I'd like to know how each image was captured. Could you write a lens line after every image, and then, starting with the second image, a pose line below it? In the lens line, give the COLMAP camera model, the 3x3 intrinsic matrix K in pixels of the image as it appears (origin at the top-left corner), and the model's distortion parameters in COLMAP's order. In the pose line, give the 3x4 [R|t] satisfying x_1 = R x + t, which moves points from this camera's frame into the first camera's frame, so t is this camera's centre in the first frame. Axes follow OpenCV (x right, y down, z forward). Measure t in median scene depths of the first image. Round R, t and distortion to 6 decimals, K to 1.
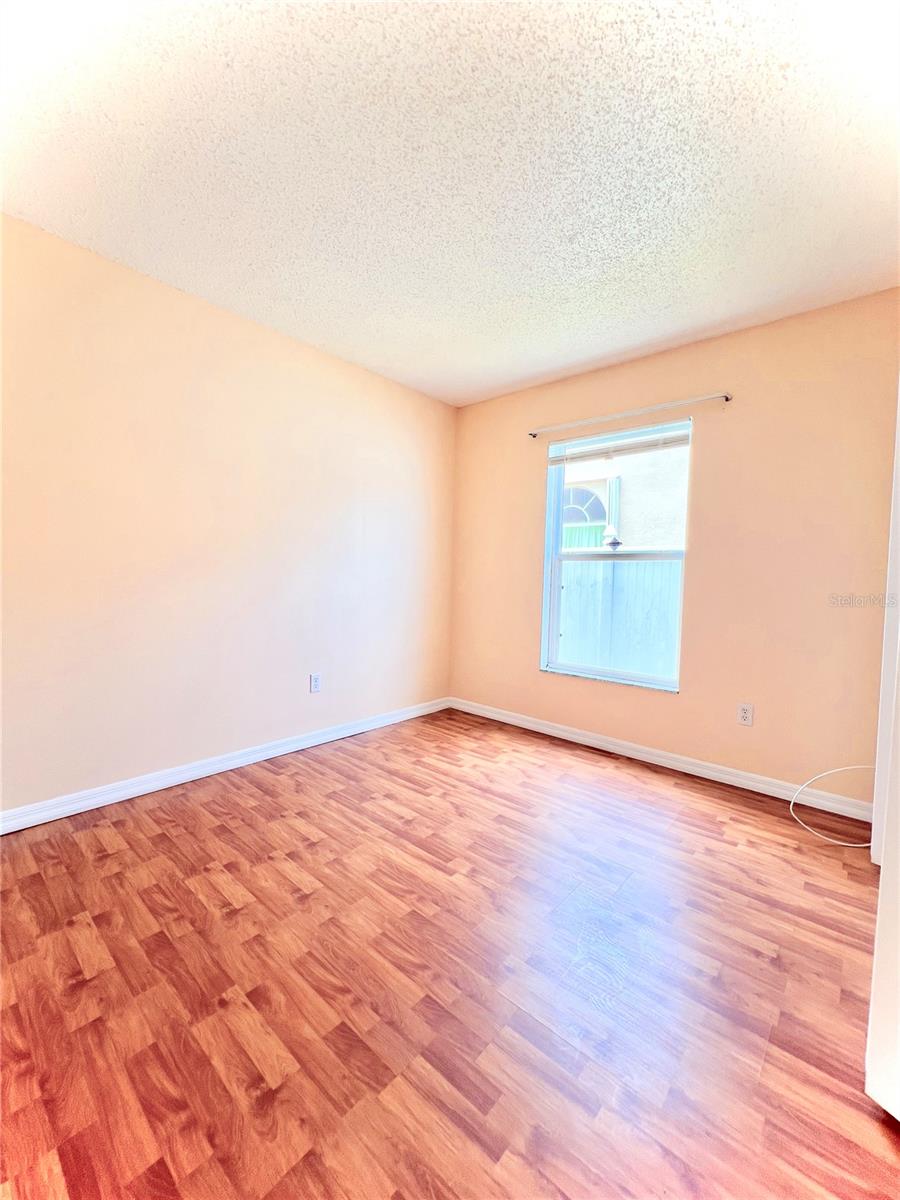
lens RADIAL K [[480.3, 0, 475.9], [0, 480.3, 593.9], [0, 0, 1]] dist [-0.006212, 0.001296]
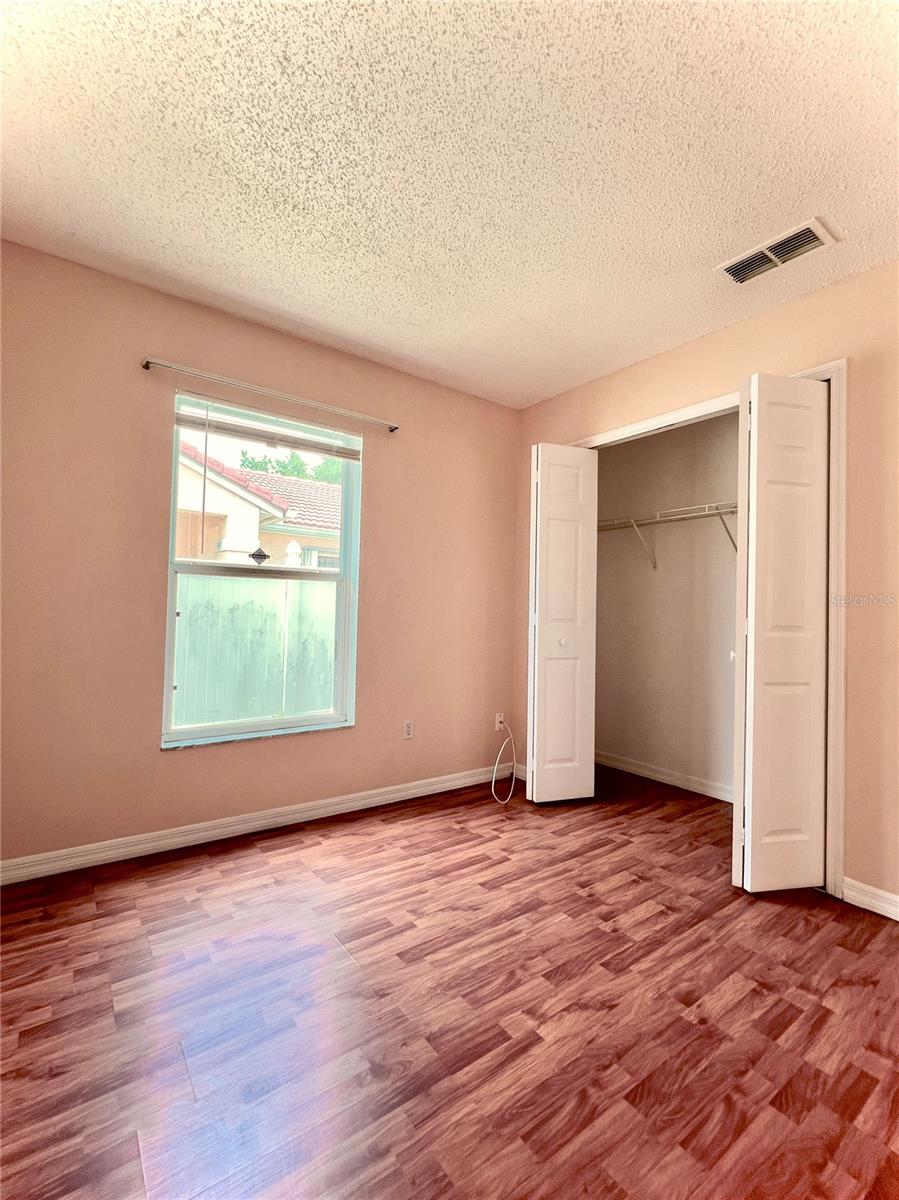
lens RADIAL K [[519.1, 0, 446.6], [0, 519.1, 597.1], [0, 0, 1]] dist [-0.002530, 0.000192]
pose [[0.257408, 0.003817, 0.966295, -0.597338], [0.016799, 0.999823, -0.008424, -0.036809], [-0.966157, 0.018401, 0.257298, 0.678278]]
